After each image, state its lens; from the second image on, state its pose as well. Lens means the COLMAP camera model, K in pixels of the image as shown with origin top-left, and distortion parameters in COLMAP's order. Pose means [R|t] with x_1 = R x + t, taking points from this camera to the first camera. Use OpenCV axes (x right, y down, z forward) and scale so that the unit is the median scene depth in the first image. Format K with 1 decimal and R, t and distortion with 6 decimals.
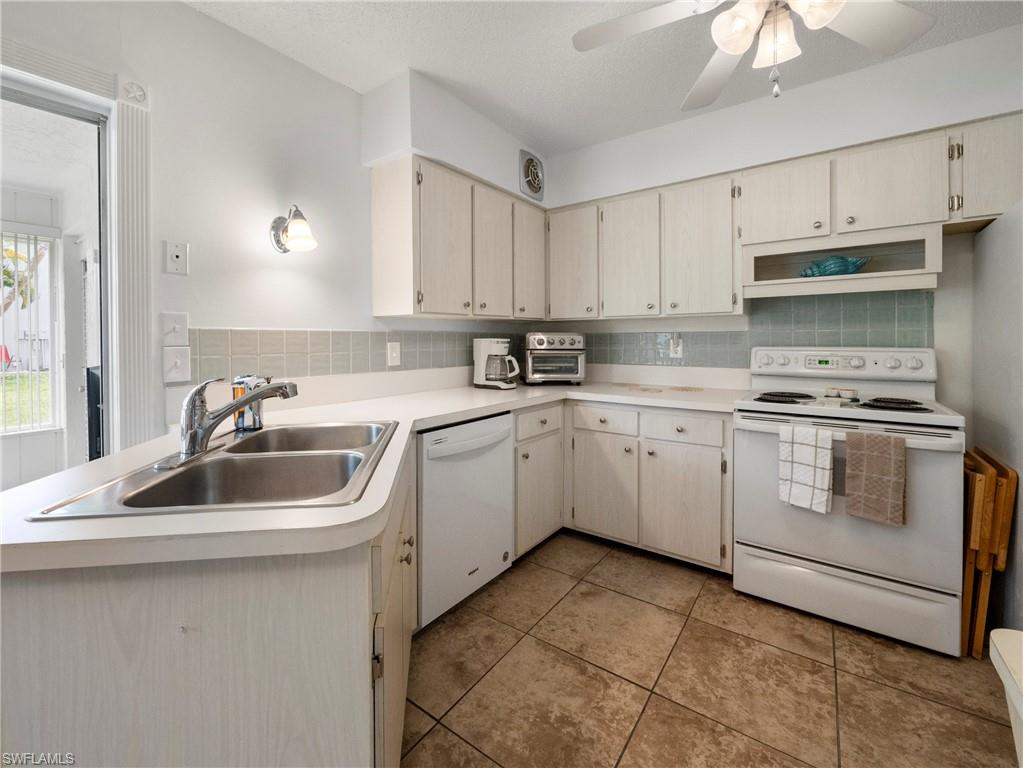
lens RADIAL K [[444.2, 0, 483.9], [0, 444.2, 343.9], [0, 0, 1]] dist [-0.001977, -0.000292]
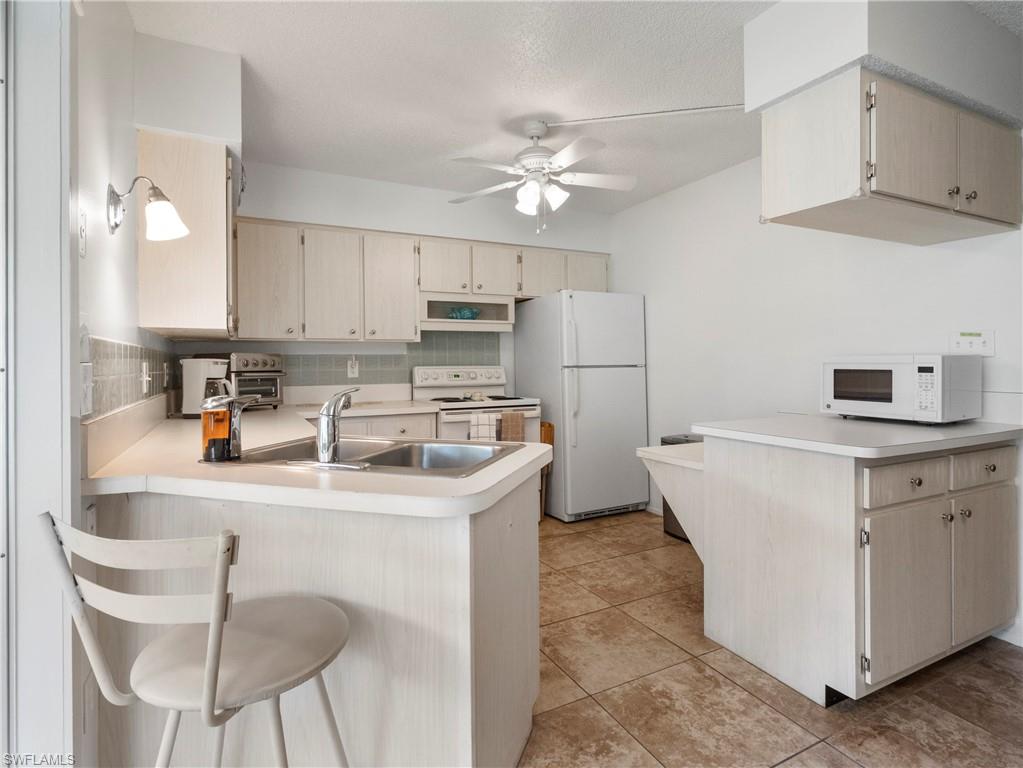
lens RADIAL K [[548.8, 0, 512.1], [0, 548.8, 379.3], [0, 0, 1]] dist [-0.001404, -0.000062]
pose [[0.424231, -0.026098, 0.905178, -0.859029], [0.012677, 0.999658, 0.022880, 0.012470], [-0.905465, 0.001768, 0.424416, 0.043279]]
